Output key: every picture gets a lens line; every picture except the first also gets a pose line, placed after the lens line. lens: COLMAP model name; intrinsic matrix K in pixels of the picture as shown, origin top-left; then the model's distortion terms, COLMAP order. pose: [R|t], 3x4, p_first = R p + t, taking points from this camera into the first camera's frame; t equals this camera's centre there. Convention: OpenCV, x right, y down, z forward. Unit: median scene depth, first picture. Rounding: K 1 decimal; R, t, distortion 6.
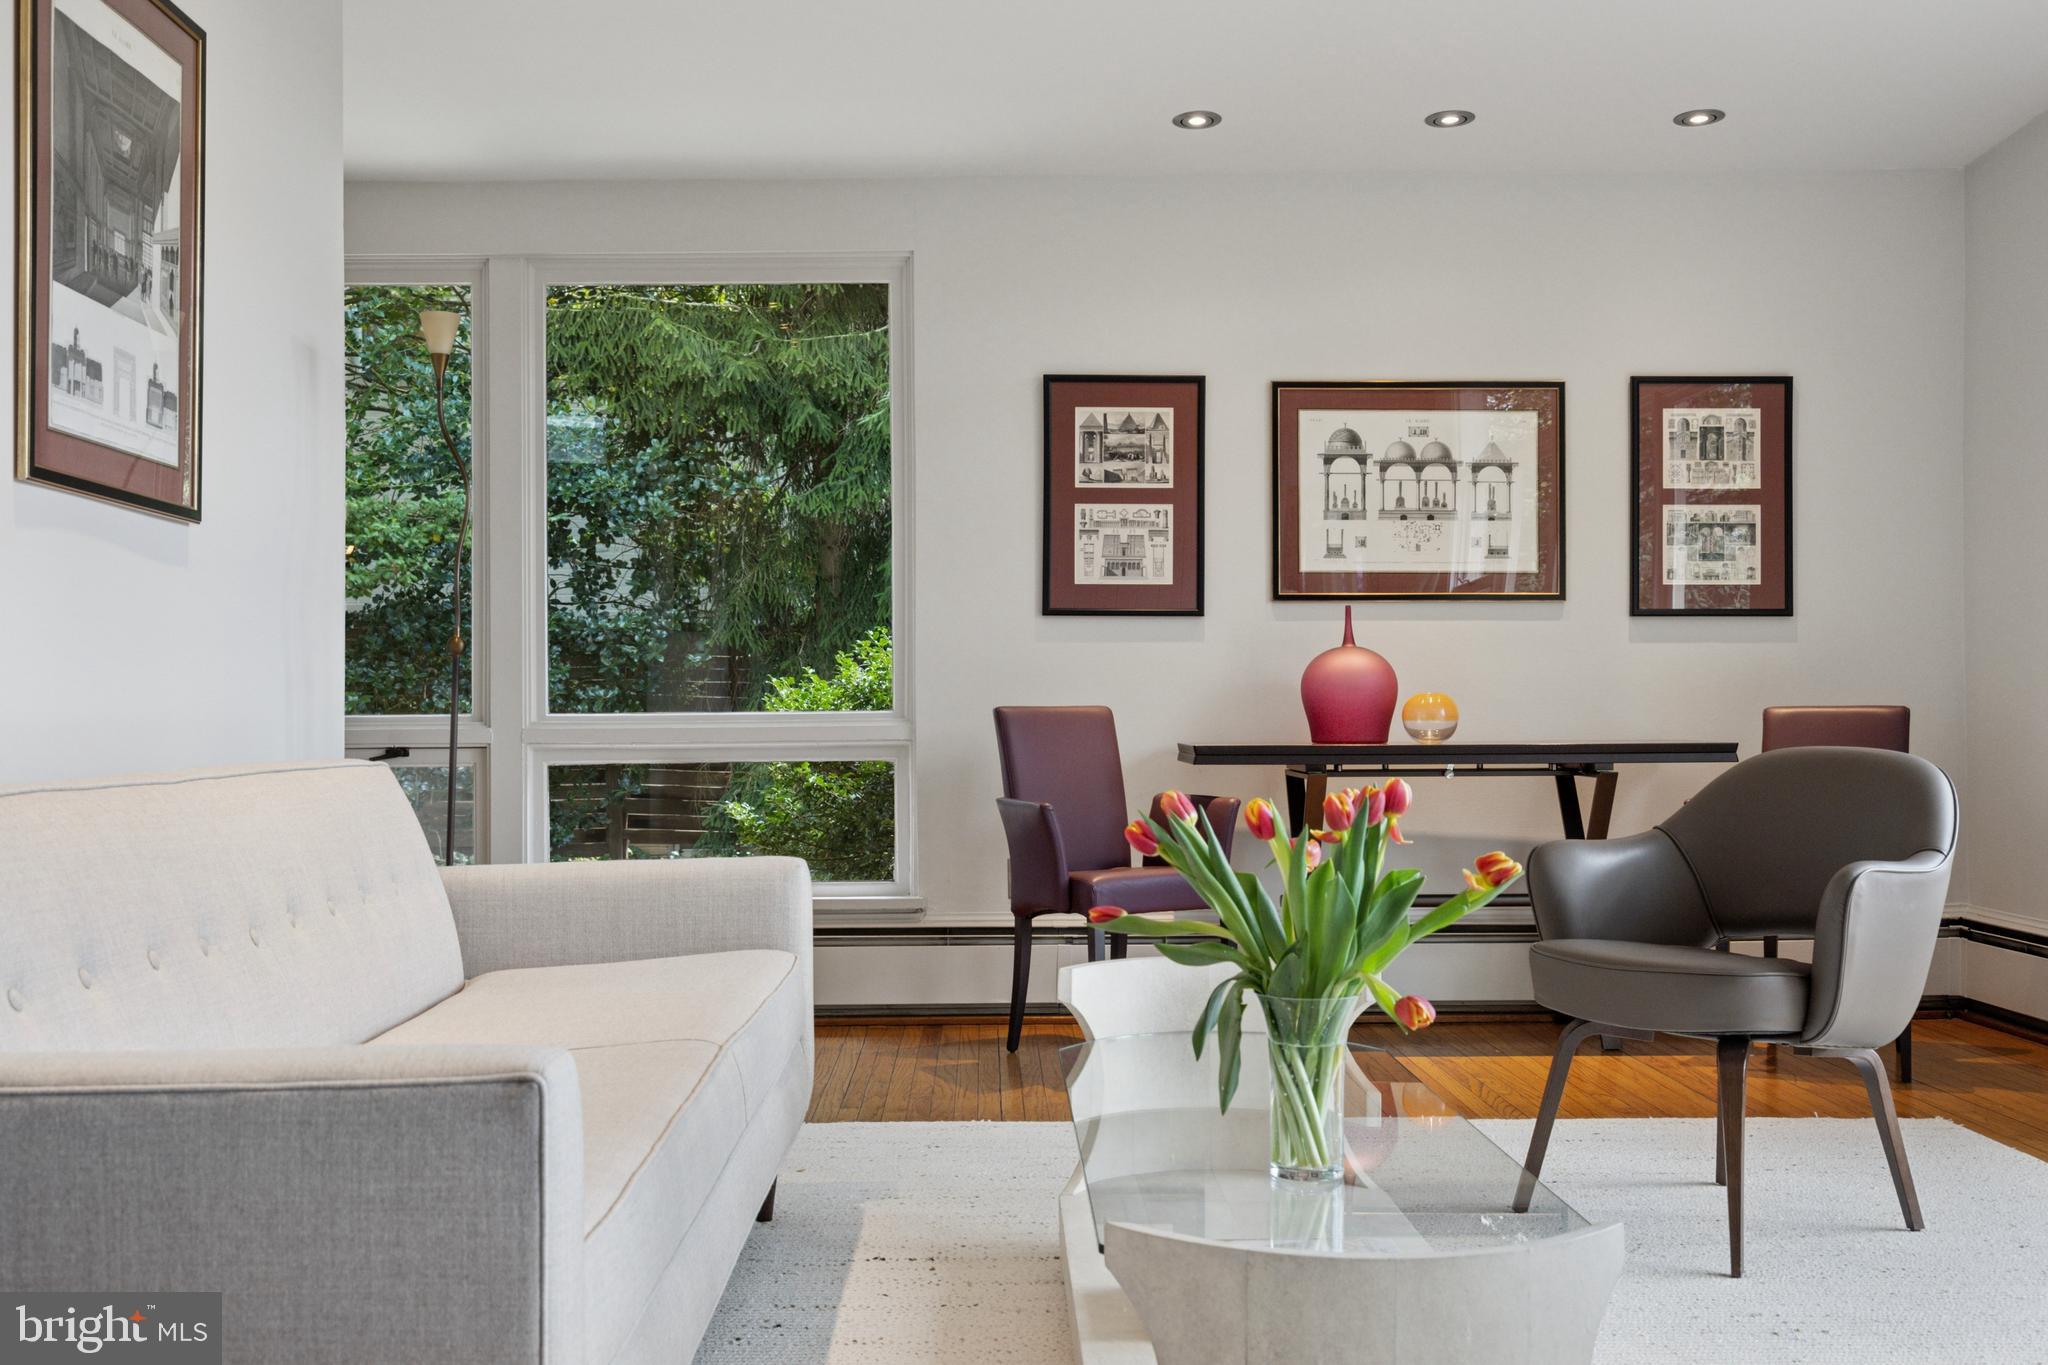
lens RADIAL K [[2045.5, 0, 995.1], [0, 2045.5, 686.2], [0, 0, 1]] dist [-0.010612, 0.000000]
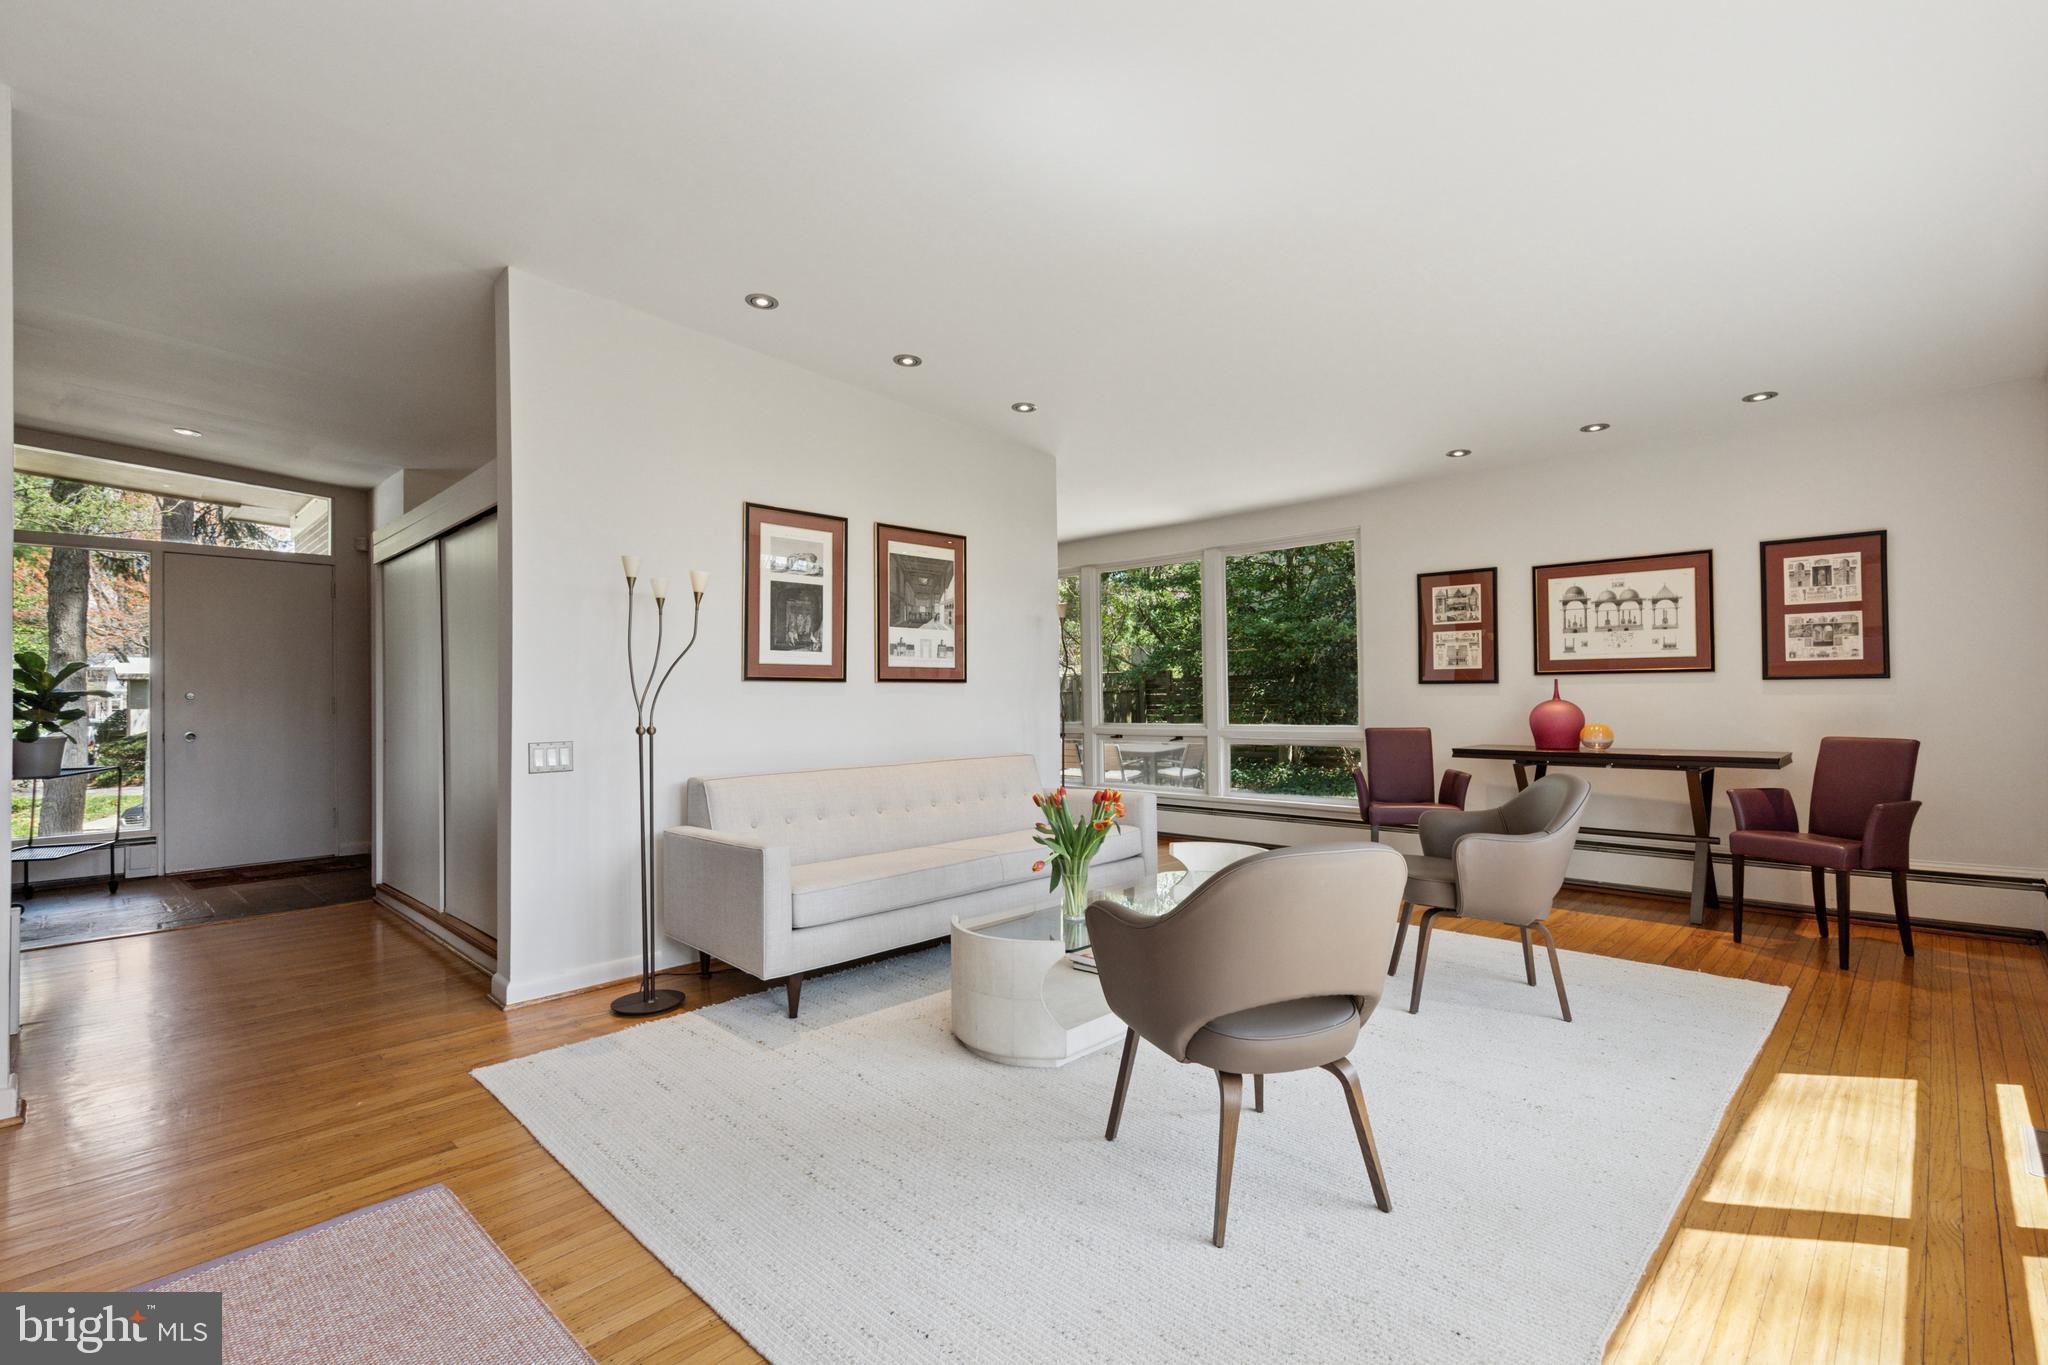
lens RADIAL K [[931.2, 0, 989.9], [0, 931.2, 671.7], [0, 0, 1]] dist [-0.004627, 0.002192]
pose [[0.695265, -0.024070, -0.718351, 0.420883], [0.020002, 0.999700, -0.014139, -0.043043], [0.718475, -0.004538, 0.695537, -0.022025]]
